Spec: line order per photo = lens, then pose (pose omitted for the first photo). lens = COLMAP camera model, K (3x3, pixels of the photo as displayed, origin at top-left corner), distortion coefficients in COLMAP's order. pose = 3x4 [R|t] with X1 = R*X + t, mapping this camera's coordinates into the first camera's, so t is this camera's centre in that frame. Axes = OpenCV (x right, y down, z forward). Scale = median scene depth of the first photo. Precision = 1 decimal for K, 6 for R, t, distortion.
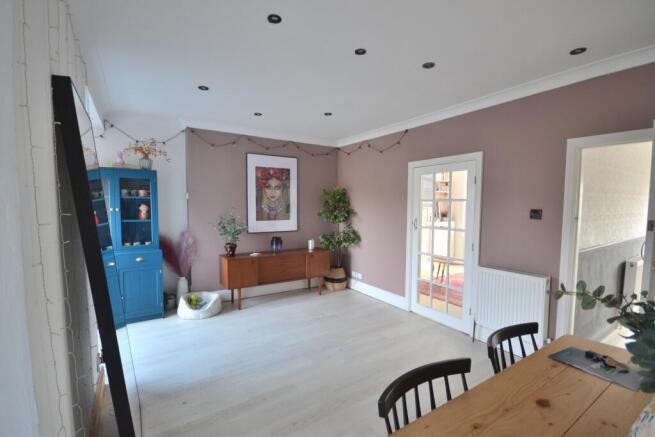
lens RADIAL K [[287.0, 0, 325.0], [0, 287.0, 218.3], [0, 0, 1]] dist [-0.001544, -0.000282]
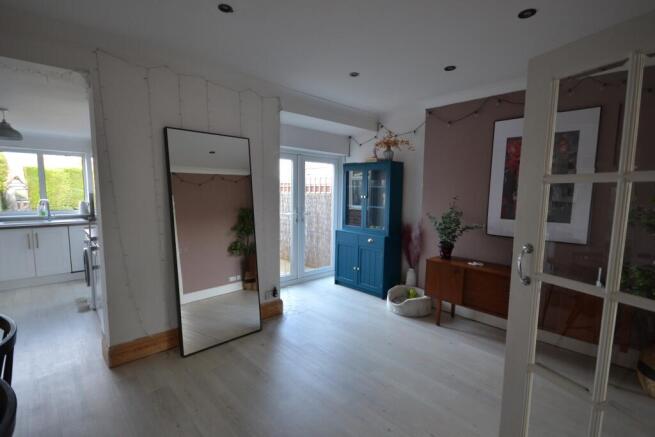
lens RADIAL K [[303.0, 0, 326.2], [0, 303.0, 219.4], [0, 0, 1]] dist [-0.012646, -0.000184]
pose [[0.193563, 0.084288, -0.977461, 0.430689], [-0.067525, 0.995085, 0.072436, -0.014594], [0.978761, 0.051982, 0.198303, 0.506452]]
